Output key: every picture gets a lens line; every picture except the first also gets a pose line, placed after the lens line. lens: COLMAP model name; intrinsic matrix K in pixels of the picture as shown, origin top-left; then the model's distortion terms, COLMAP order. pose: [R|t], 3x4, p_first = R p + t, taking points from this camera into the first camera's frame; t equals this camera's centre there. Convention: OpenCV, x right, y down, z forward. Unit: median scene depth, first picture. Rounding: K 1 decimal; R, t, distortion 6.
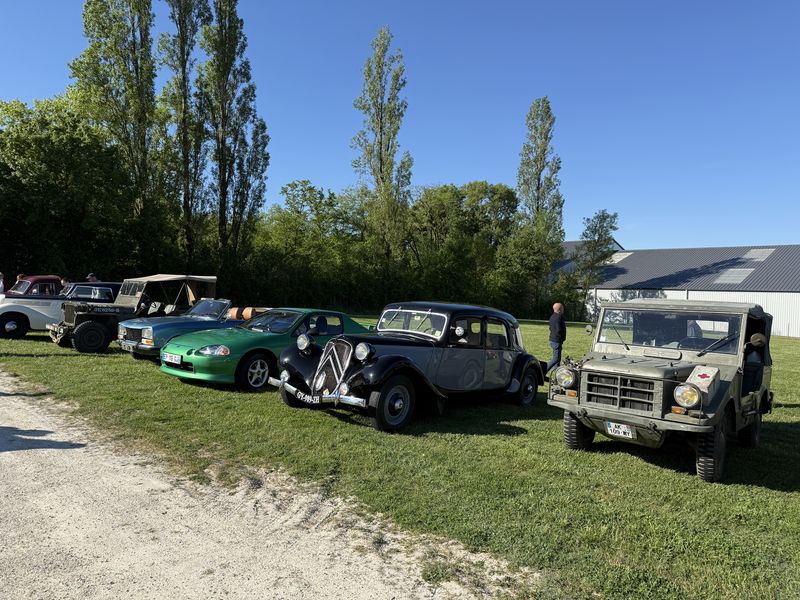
lens RADIAL K [[551.9, 0, 393.9], [0, 551.9, 301.9], [0, 0, 1]] dist [0.079586, -0.106275]
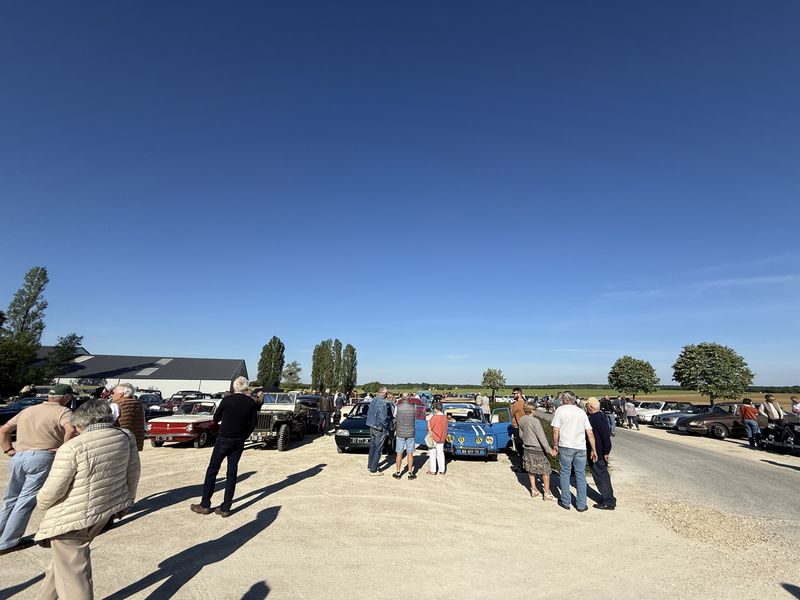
lens RADIAL K [[317.8, 0, 397.9], [0, 317.8, 299.3], [0, 0, 1]] dist [-0.001115, 0.000195]
pose [[0.436124, 0.211443, 0.874693, -0.130030], [0.020126, 0.969468, -0.244389, 0.002886], [-0.899662, 0.124188, 0.418553, -0.549796]]
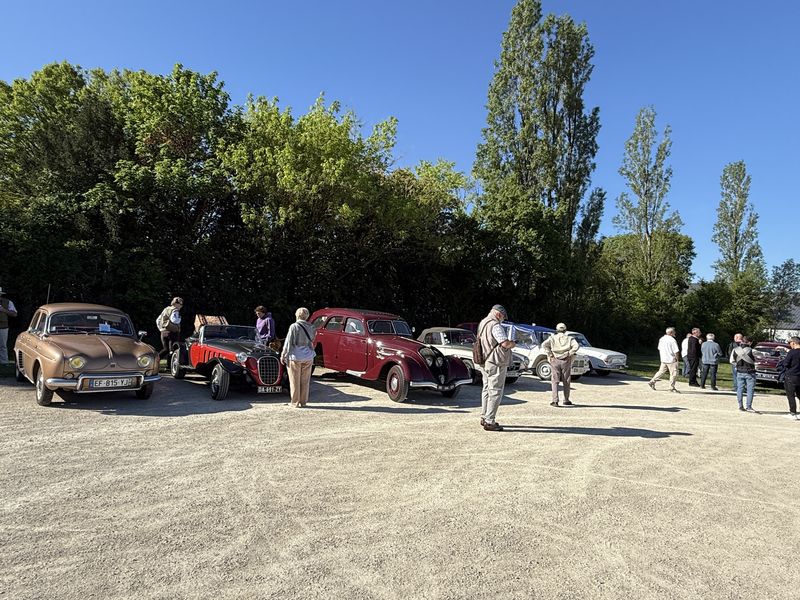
lens RADIAL K [[497.0, 0, 393.3], [0, 497.0, 298.7], [0, 0, 1]] dist [0.001065, 0.000412]
pose [[0.997704, 0.012942, -0.066479, -0.471548], [-0.016761, 0.998222, -0.057208, -0.021539], [0.065620, 0.058191, 0.996146, -0.048189]]
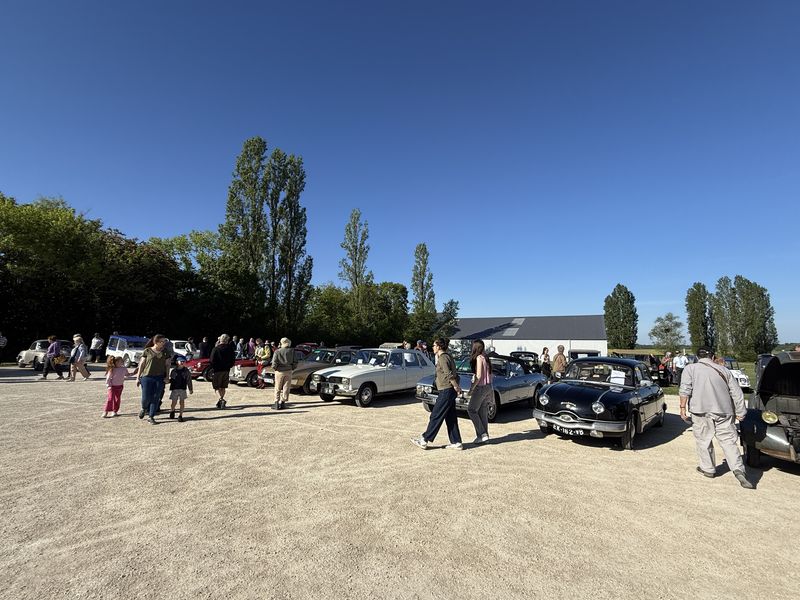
lens RADIAL K [[357.1, 0, 400.0], [0, 357.1, 300.0], [0, 0, 1]] dist [0.000680, 0.000008]
pose [[0.954843, 0.014491, 0.296758, -0.240098], [0.024563, 0.991541, -0.127451, -0.006744], [-0.296095, 0.128985, 0.946409, -0.197494]]
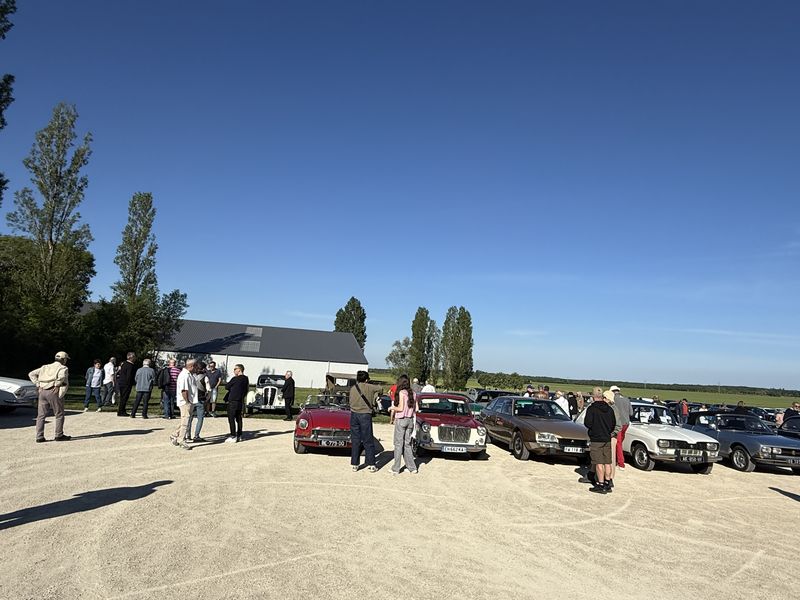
lens RADIAL K [[499.3, 0, 400.0], [0, 499.3, 300.0], [0, 0, 1]] dist [0.001026, 0.001565]
pose [[0.492400, 0.121903, 0.861790, -0.479907], [-0.031101, 0.991975, -0.122548, -0.023541], [-0.869813, 0.033540, 0.492240, -0.004965]]
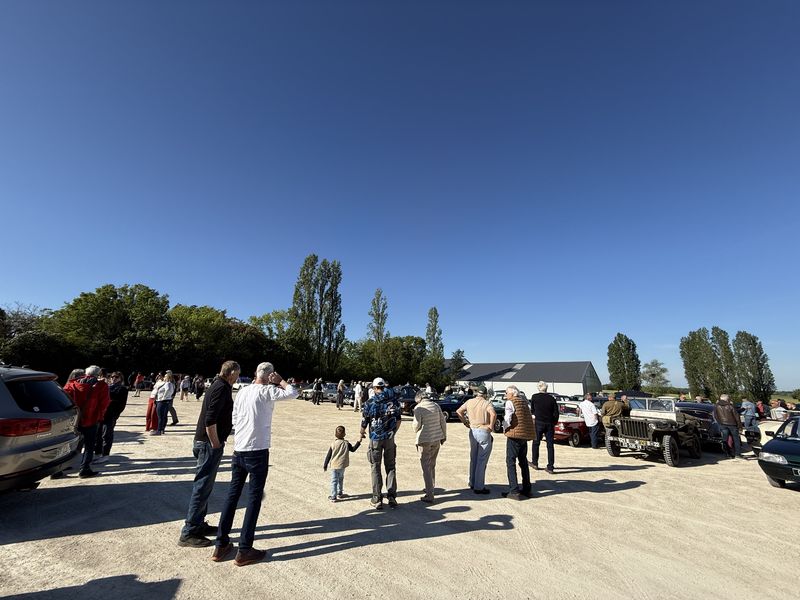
lens RADIAL K [[317.8, 0, 397.9], [0, 317.8, 299.3], [0, 0, 1]] dist [-0.001115, 0.000195]
pose [[0.990148, 0.028090, 0.137179, -0.146158], [0.009631, 0.963690, -0.266851, 0.002205], [-0.139694, 0.265544, 0.953925, -0.558830]]
